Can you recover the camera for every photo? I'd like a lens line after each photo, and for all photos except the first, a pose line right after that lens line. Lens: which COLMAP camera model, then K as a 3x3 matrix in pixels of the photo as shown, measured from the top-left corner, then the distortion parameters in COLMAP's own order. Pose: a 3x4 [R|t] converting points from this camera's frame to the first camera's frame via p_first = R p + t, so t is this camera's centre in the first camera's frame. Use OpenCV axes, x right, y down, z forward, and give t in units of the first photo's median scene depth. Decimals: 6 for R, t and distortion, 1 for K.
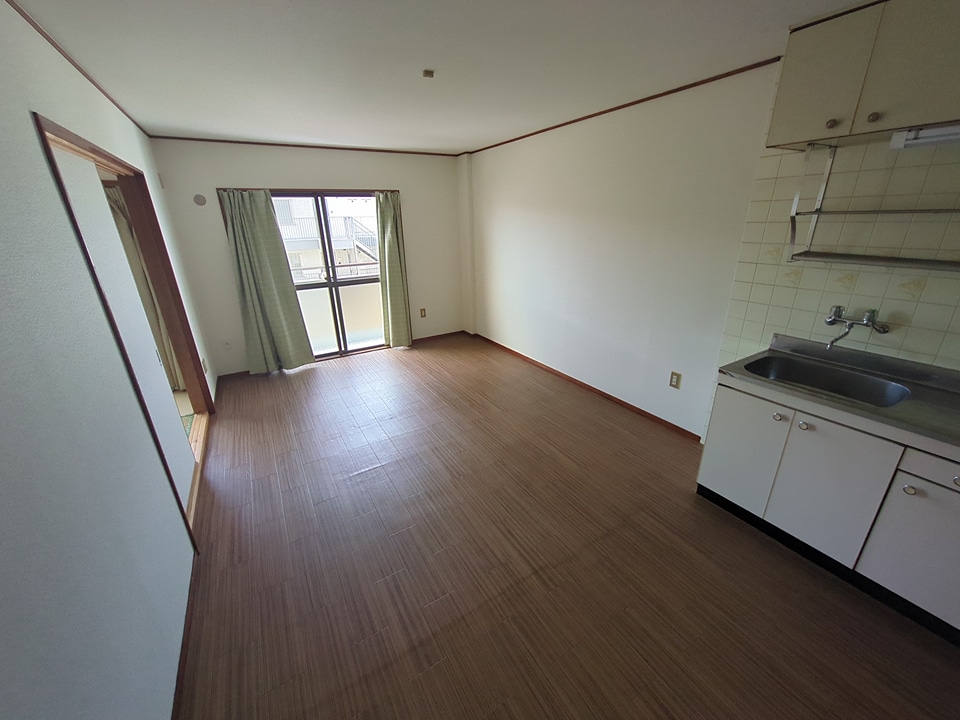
lens RADIAL K [[396.3, 0, 481.9], [0, 396.3, 346.2], [0, 0, 1]] dist [0.021350, -0.000037]
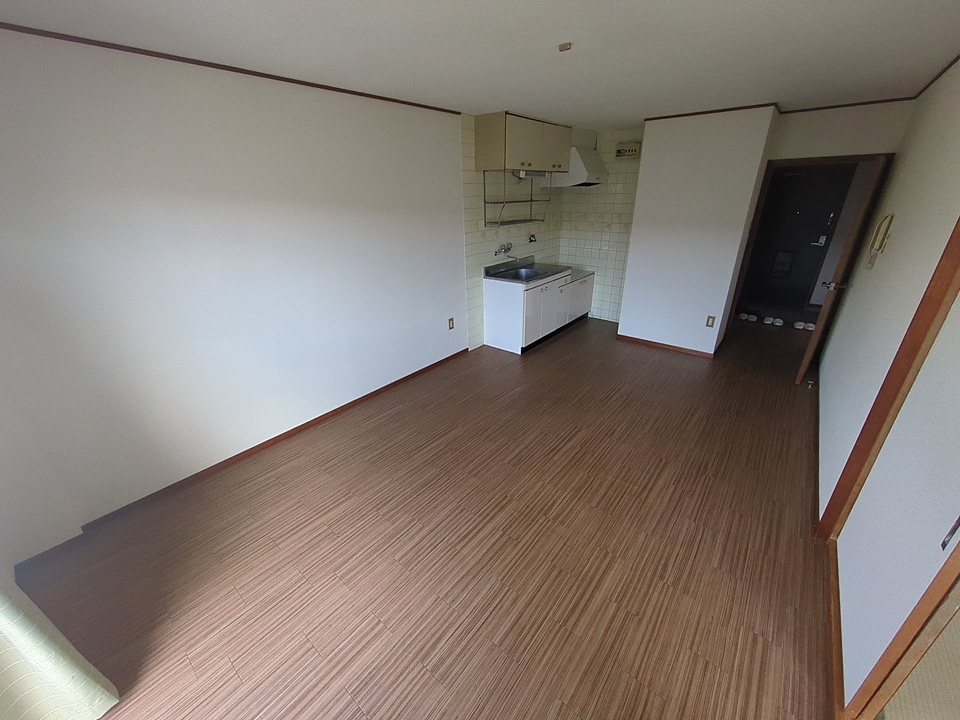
lens RADIAL K [[375.7, 0, 478.1], [0, 375.7, 356.1], [0, 0, 1]] dist [-0.010991, 0.000031]
pose [[-0.335529, -0.350080, 0.874565, -1.066584], [0.324122, 0.828799, 0.456111, -0.561256], [-0.884514, 0.436504, -0.164617, 1.670872]]
